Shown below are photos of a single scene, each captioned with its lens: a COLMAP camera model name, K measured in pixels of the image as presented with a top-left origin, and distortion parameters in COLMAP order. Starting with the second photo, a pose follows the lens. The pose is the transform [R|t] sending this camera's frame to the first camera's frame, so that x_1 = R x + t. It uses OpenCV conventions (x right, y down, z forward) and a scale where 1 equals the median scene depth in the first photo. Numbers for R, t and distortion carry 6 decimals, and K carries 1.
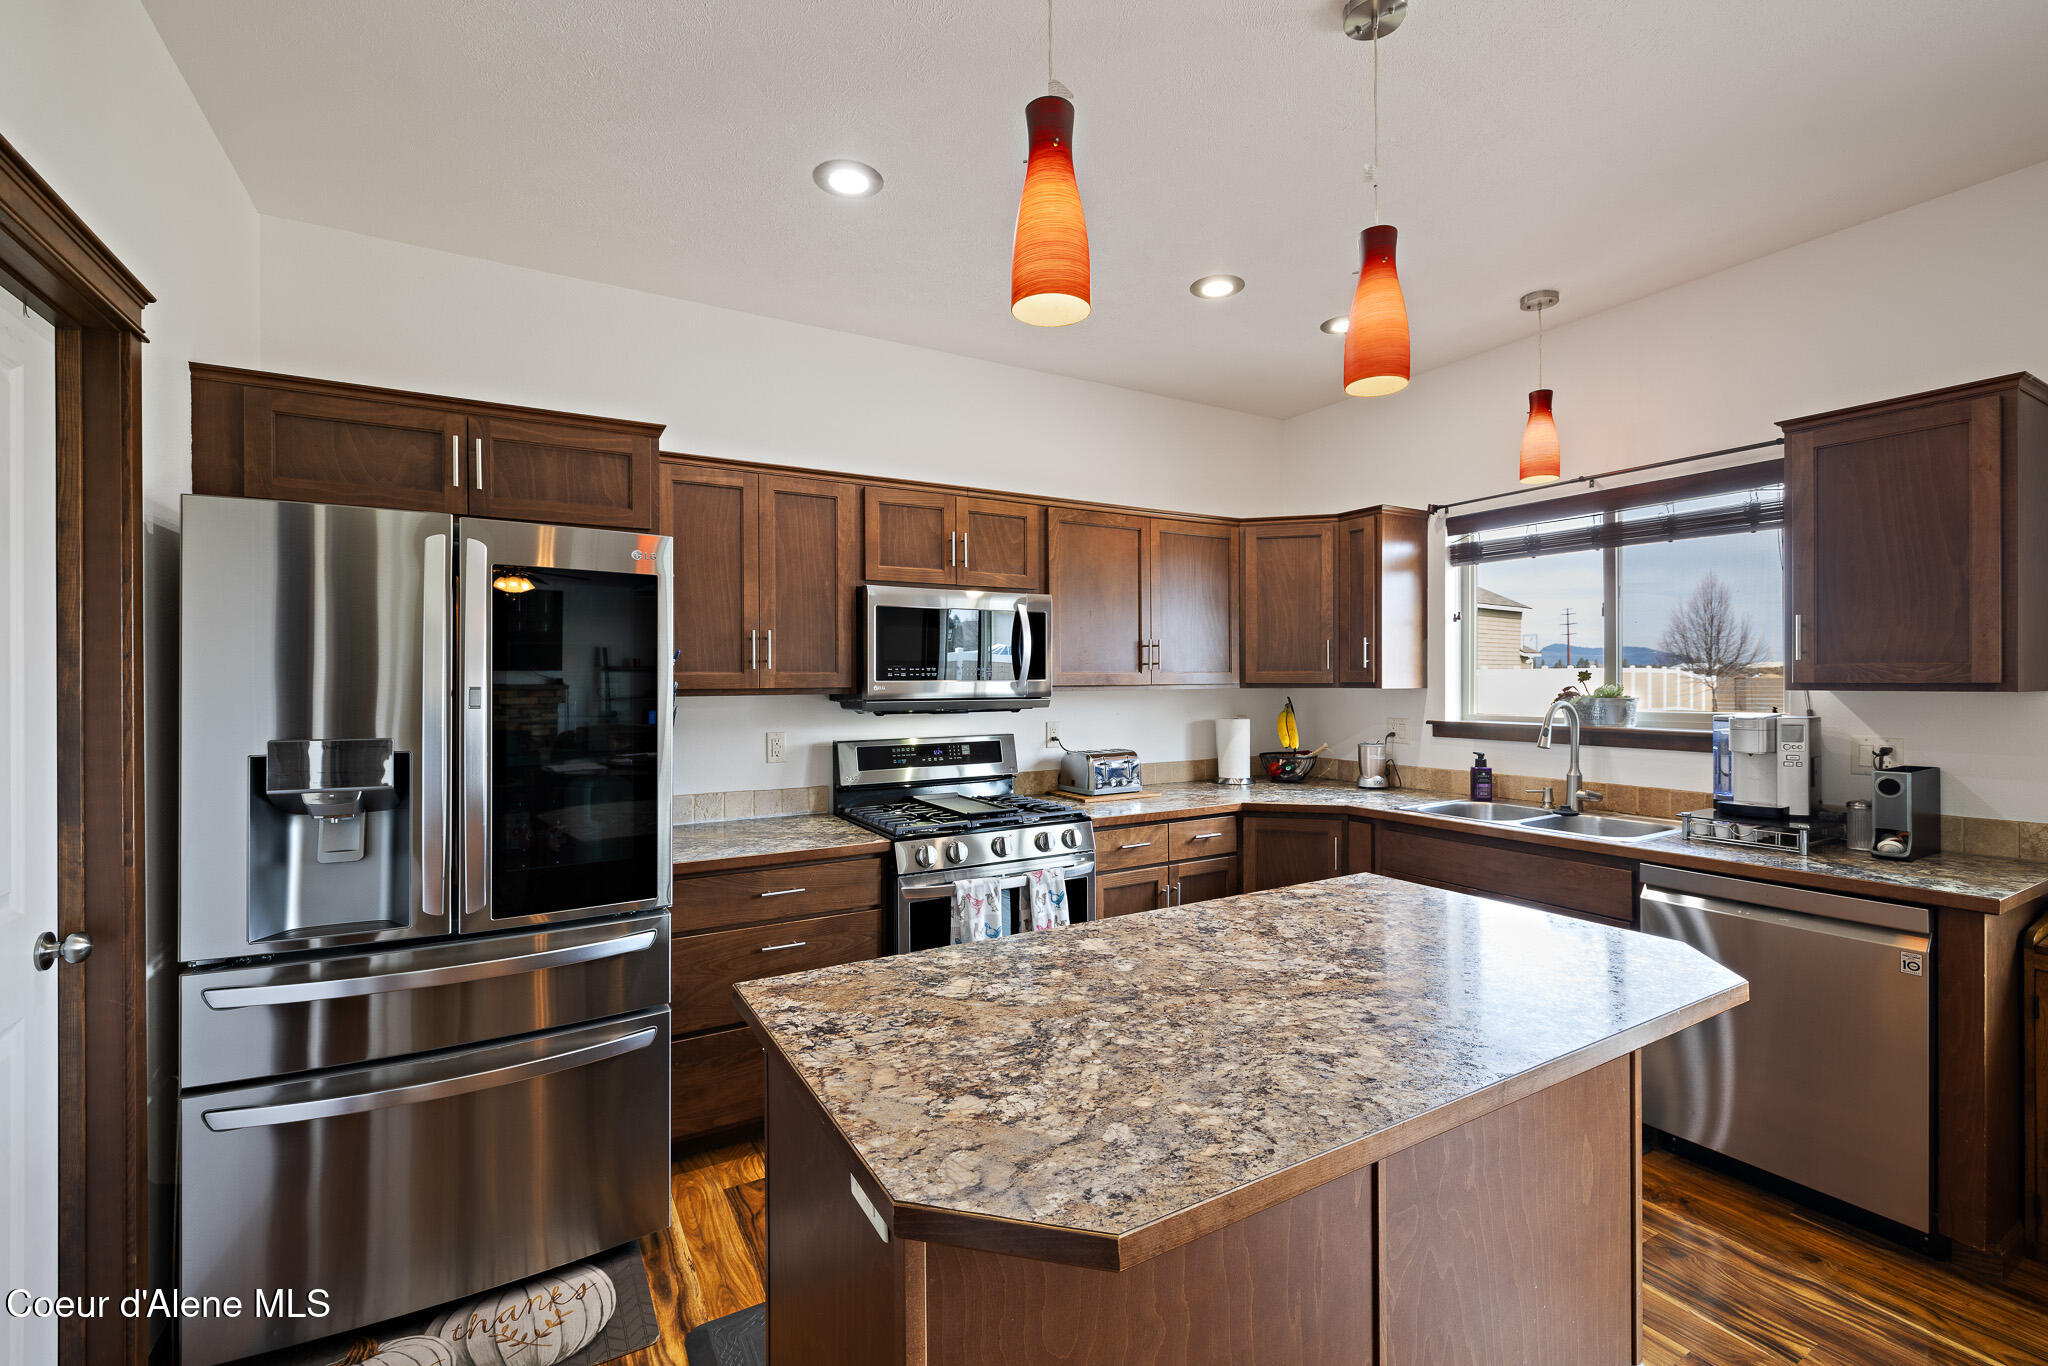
lens RADIAL K [[885.3, 0, 1027.2], [0, 885.3, 680.9], [0, 0, 1]] dist [0.004398, 0.000538]
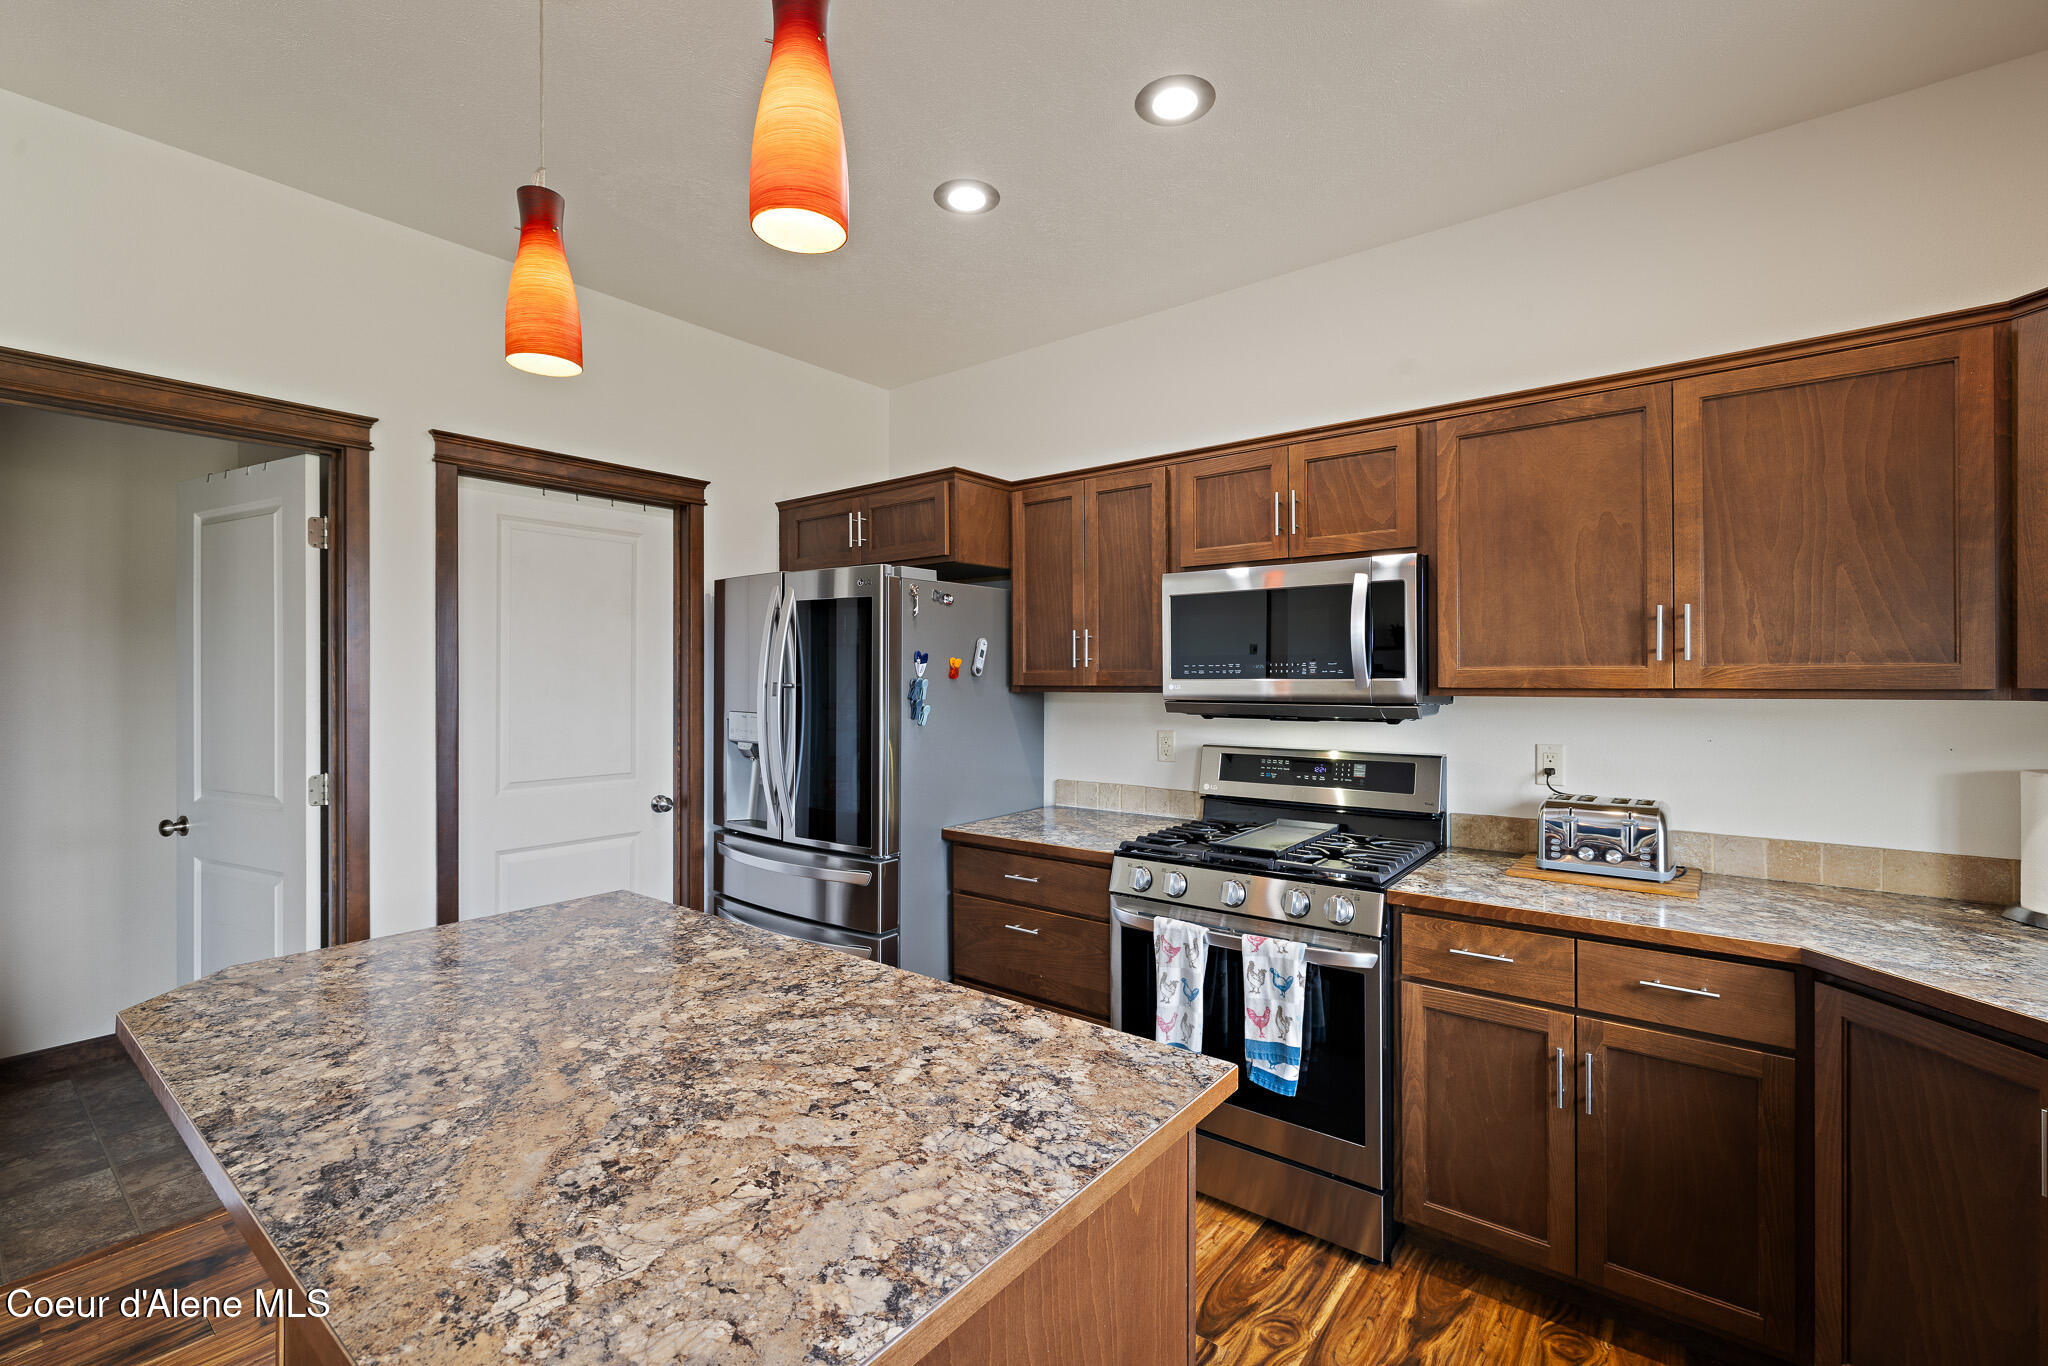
lens RADIAL K [[885.3, 0, 1027.2], [0, 885.3, 680.9], [0, 0, 1]] dist [0.004398, 0.000538]
pose [[0.360873, 0.009393, -0.932568, 1.108732], [-0.000955, 0.999952, 0.009701, -0.012369], [0.932614, -0.002610, 0.360865, 0.964081]]
